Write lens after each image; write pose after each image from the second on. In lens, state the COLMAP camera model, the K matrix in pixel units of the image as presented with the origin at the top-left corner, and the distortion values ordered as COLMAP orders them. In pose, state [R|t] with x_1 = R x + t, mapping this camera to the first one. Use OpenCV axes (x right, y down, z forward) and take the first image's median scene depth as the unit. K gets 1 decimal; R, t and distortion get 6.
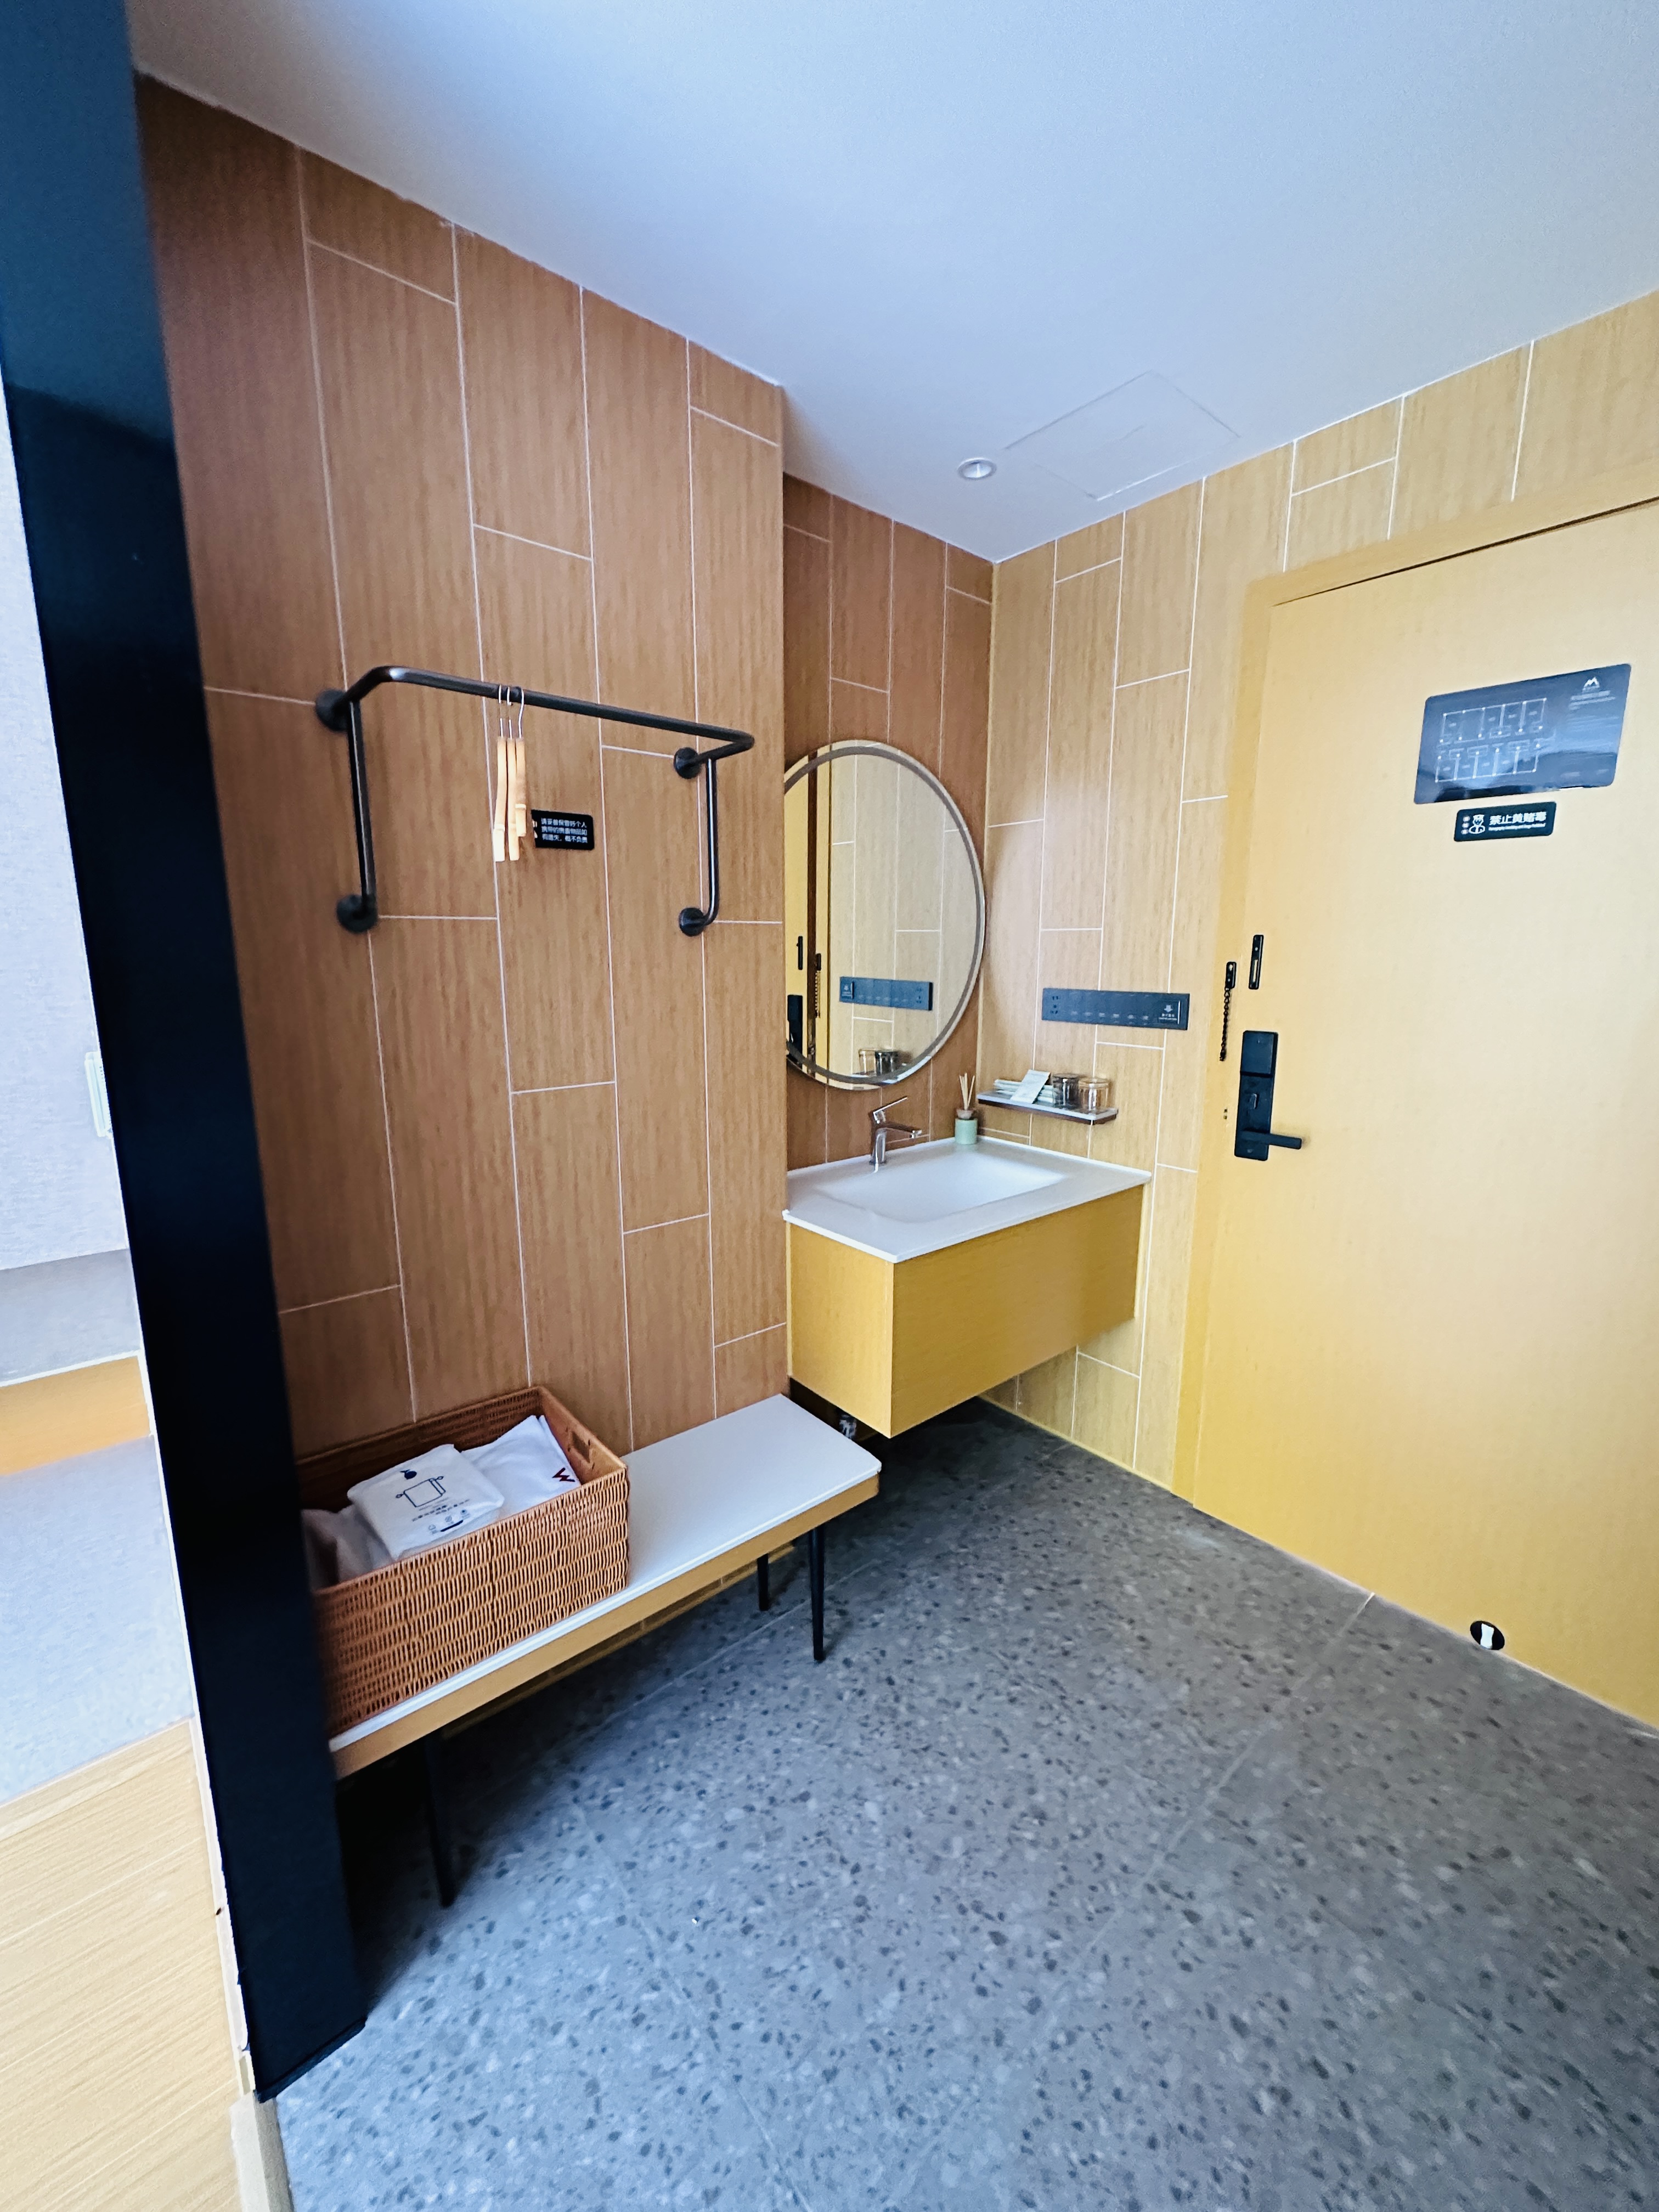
lens RADIAL K [[881.0, 0, 829.5], [0, 881.0, 1106.0], [0, 0, 1]] dist [-0.003969, -0.000261]
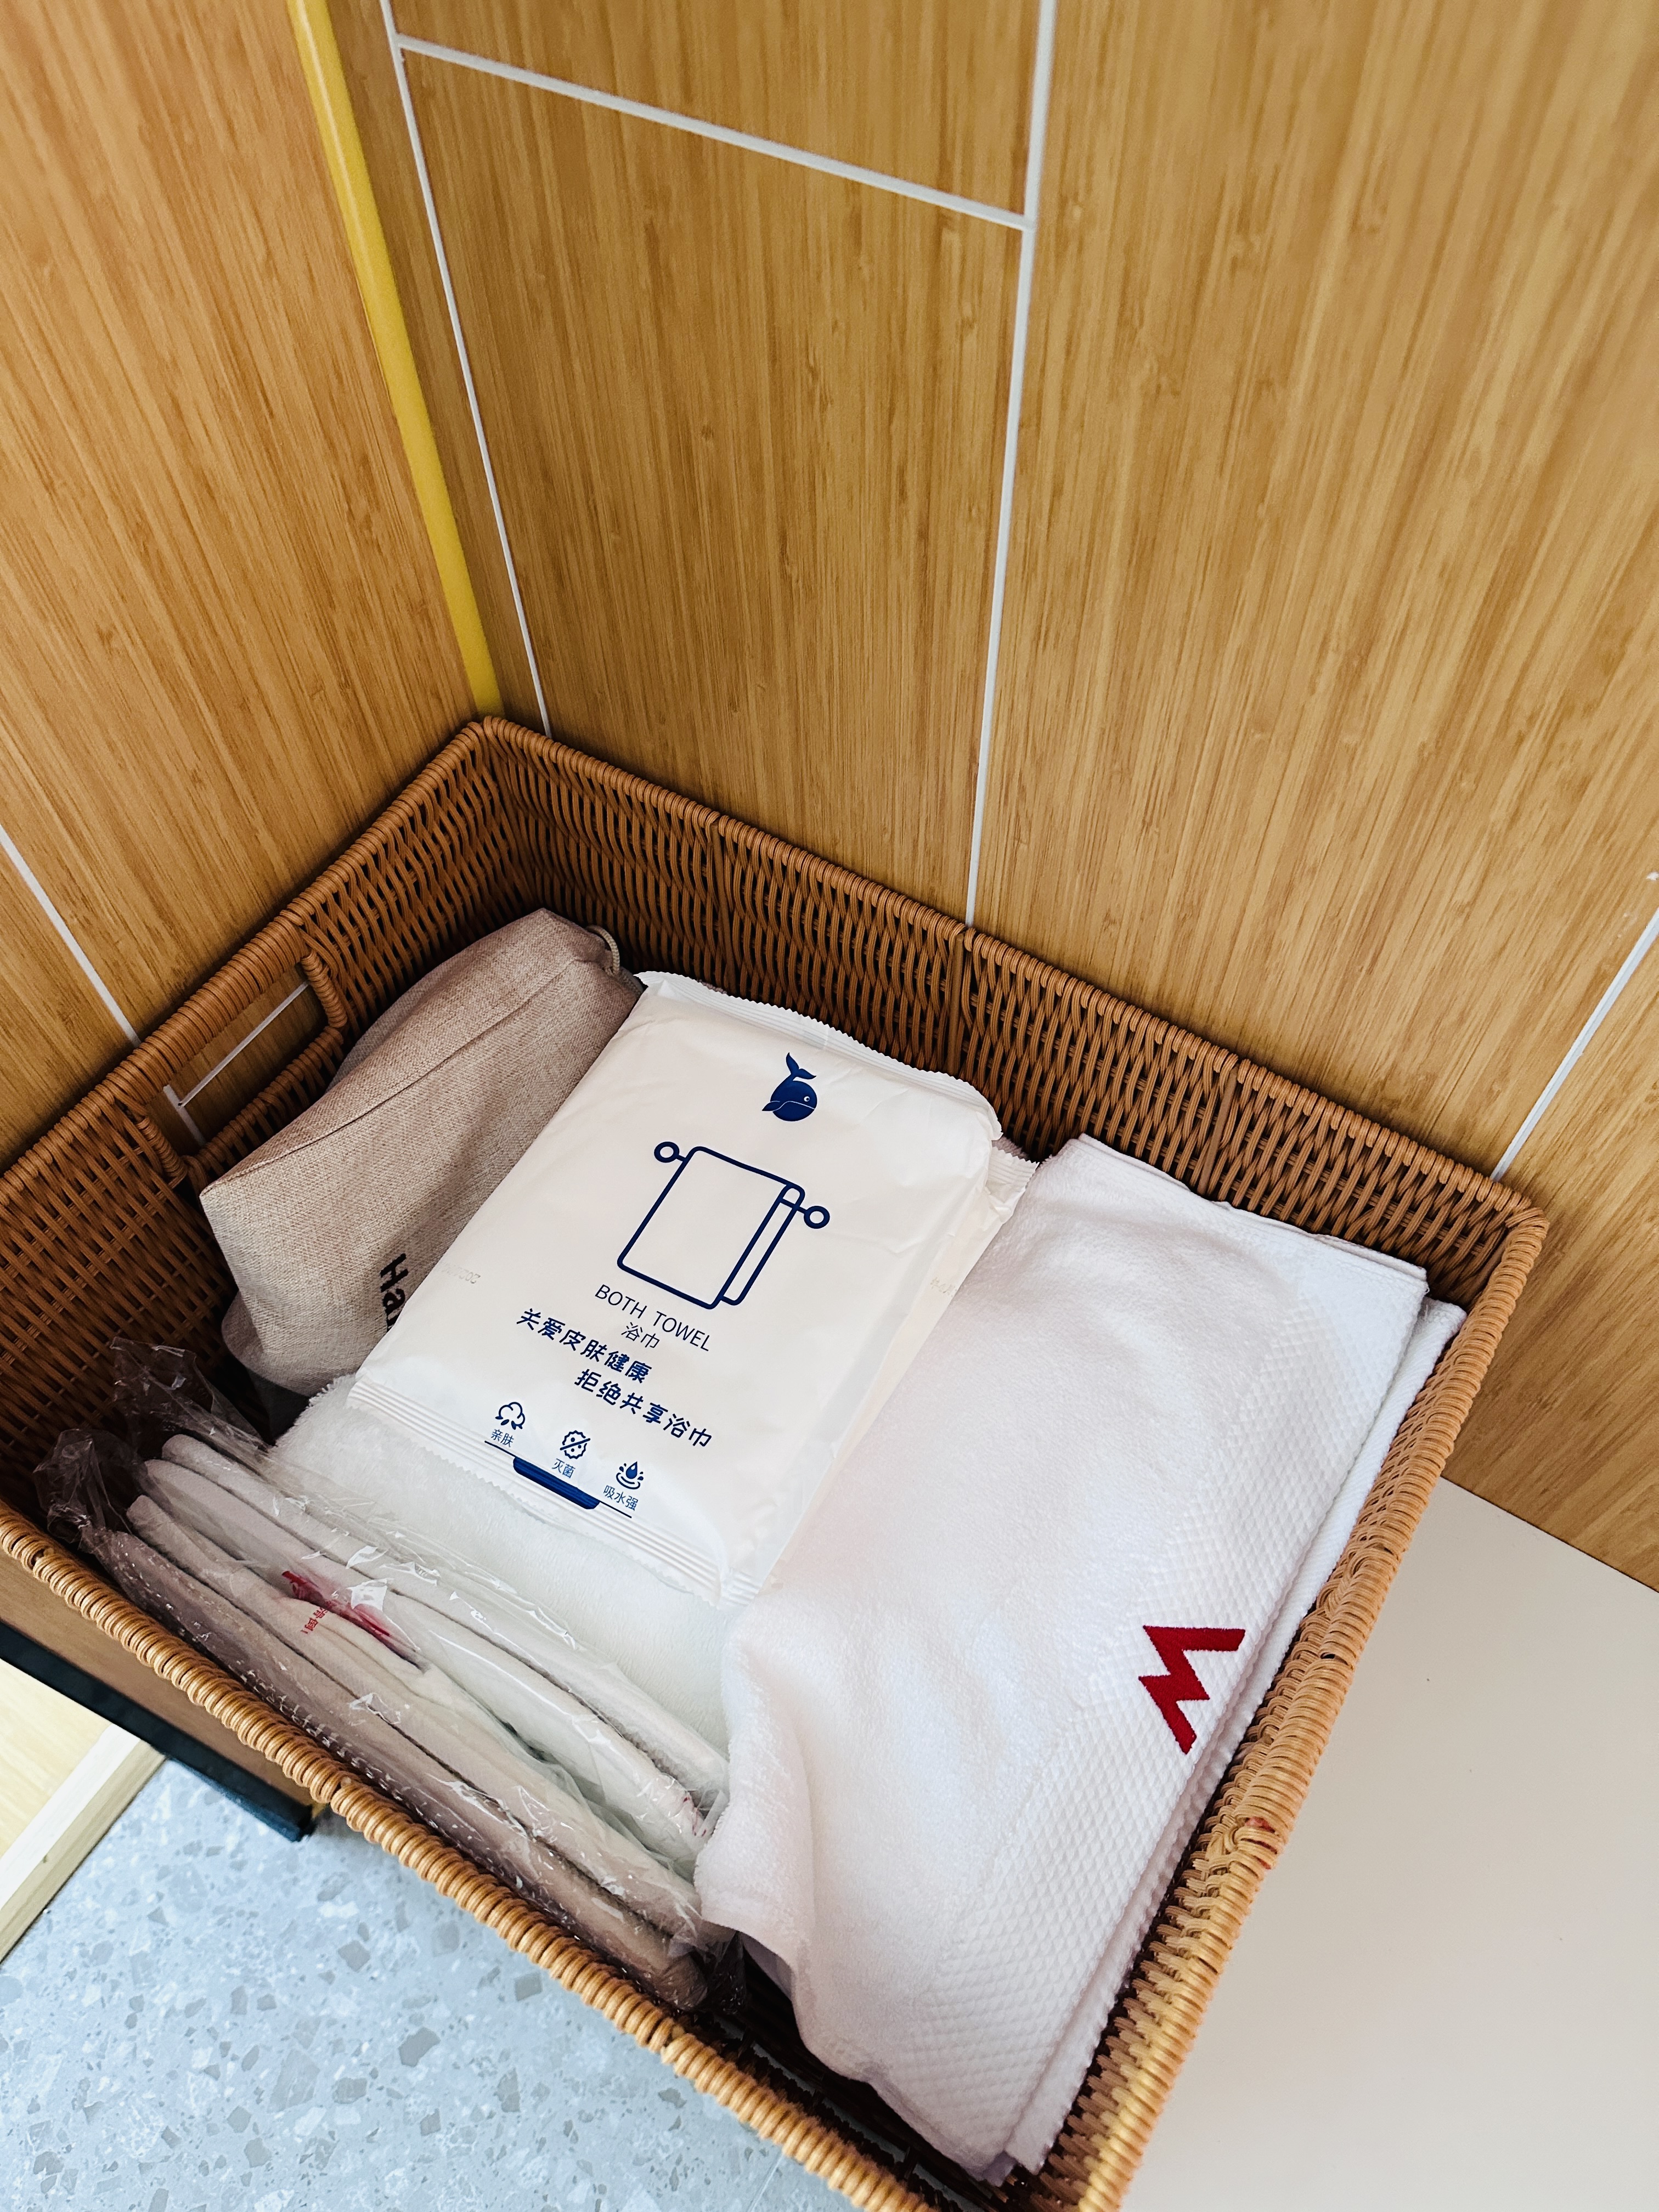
lens RADIAL K [[1526.2, 0, 829.5], [0, 1526.2, 1106.0], [0, 0, 1]] dist [0.106096, -0.161786]
pose [[0.302004, 0.785584, -0.540047, -0.247667], [-0.153341, 0.599153, 0.785813, 0.096063], [0.940893, -0.154507, 0.301409, 0.871833]]
